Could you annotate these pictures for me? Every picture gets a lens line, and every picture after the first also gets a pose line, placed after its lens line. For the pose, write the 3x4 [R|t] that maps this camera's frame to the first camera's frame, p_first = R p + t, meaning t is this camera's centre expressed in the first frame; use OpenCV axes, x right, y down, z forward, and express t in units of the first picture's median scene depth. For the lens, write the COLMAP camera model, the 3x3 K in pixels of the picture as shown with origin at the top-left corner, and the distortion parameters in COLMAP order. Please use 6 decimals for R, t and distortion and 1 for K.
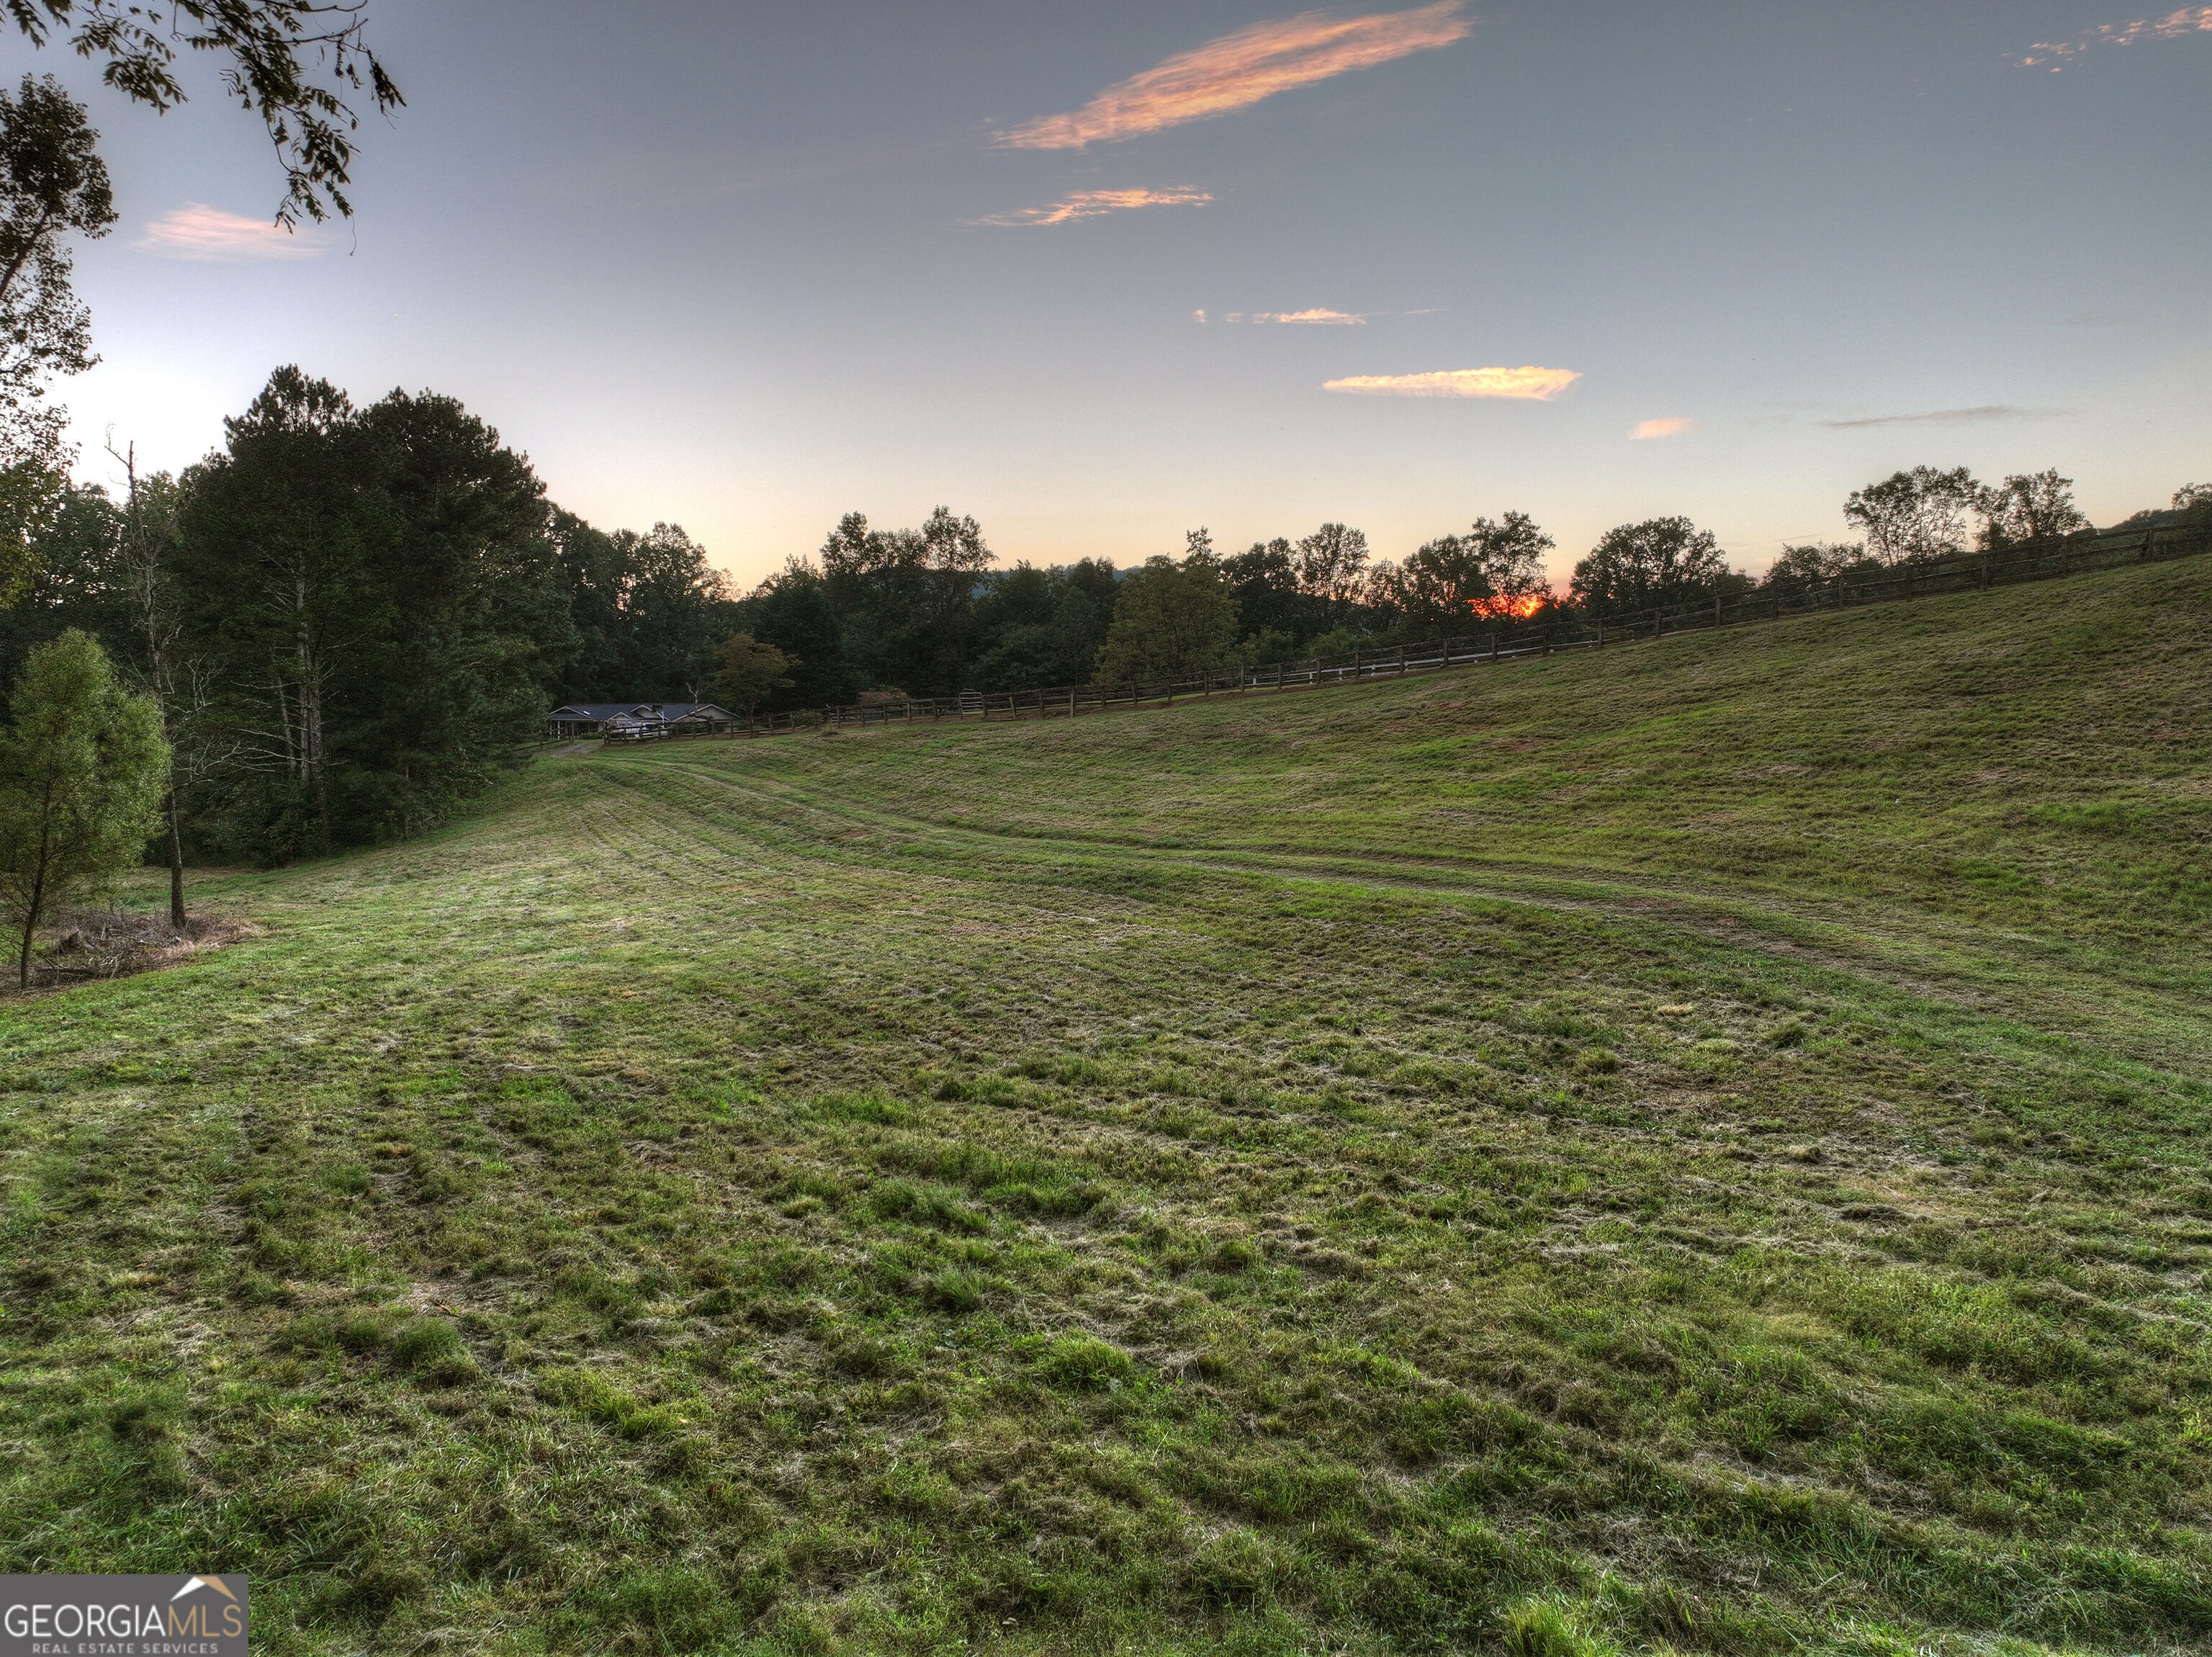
lens RADIAL K [[1561.3, 0, 1109.4], [0, 1561.3, 827.1], [0, 0, 1]] dist [0.023330, -0.000506]
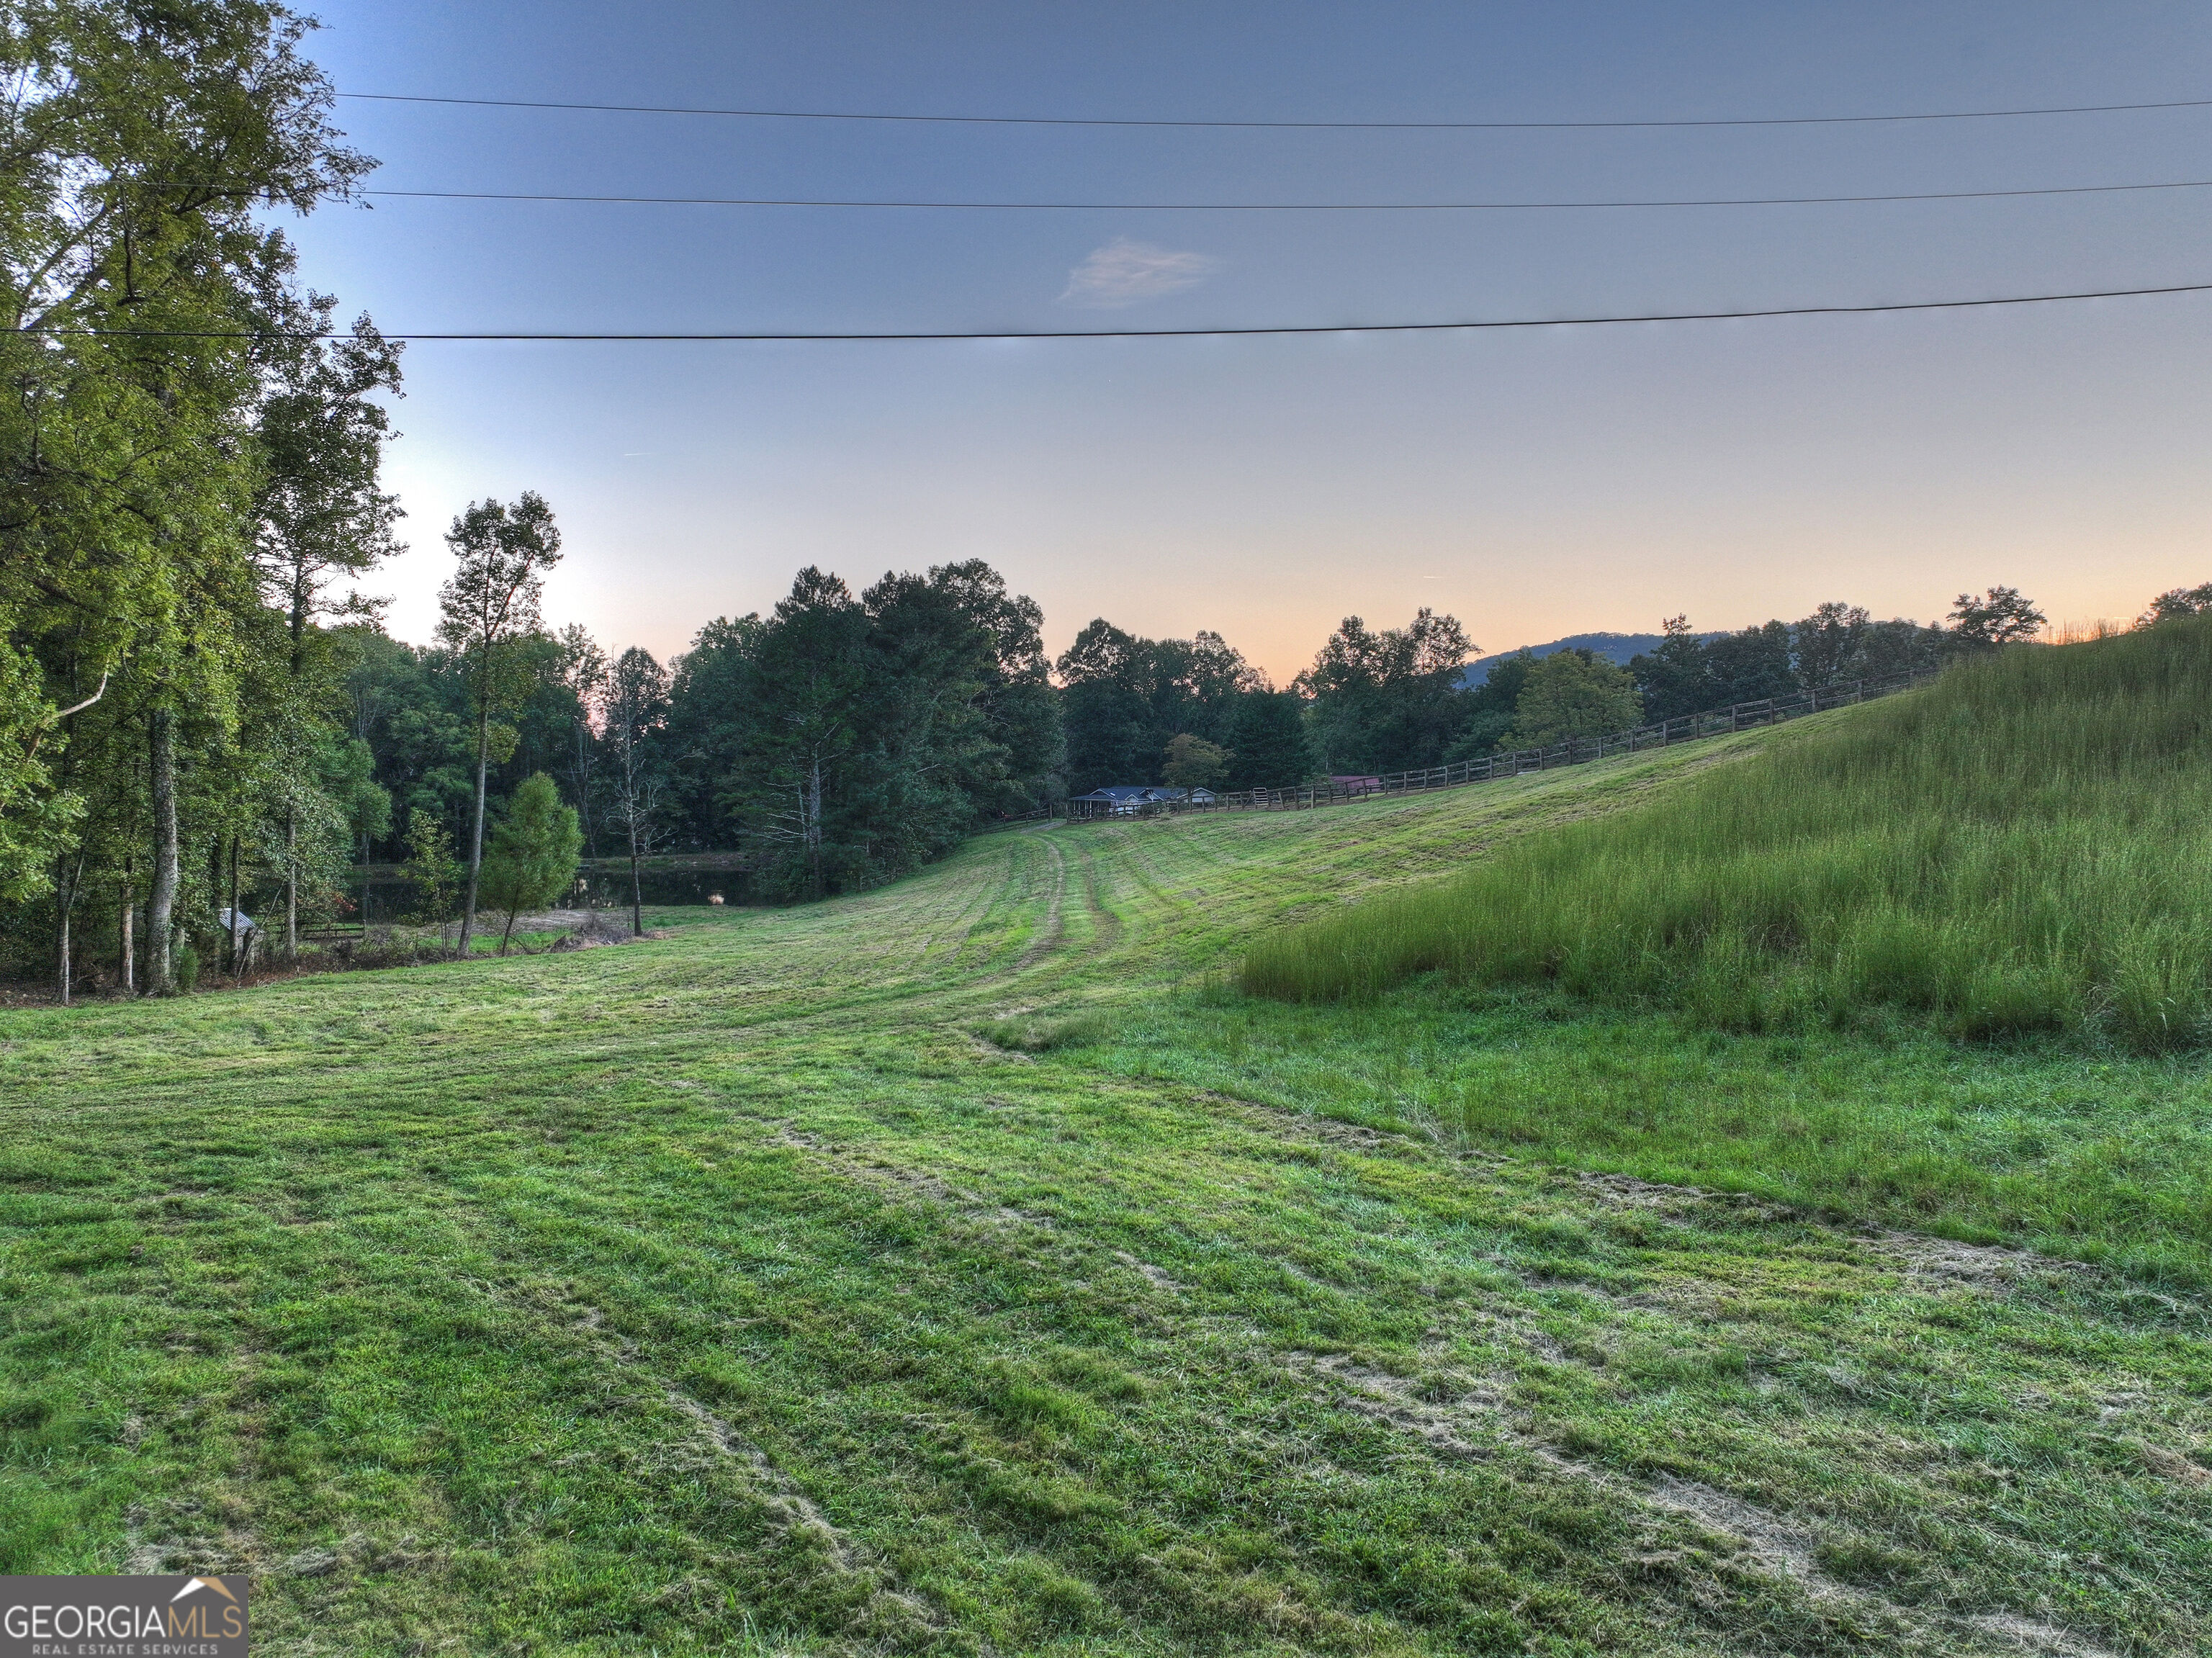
lens RADIAL K [[1561.1, 0, 1103.4], [0, 1561.1, 827.1], [0, 0, 1]] dist [0.023330, -0.000506]
pose [[0.899645, 0.013945, -0.436398, 0.173159], [-0.032579, 0.998848, -0.035245, -0.003363], [0.435404, 0.045925, 0.899063, -0.087447]]
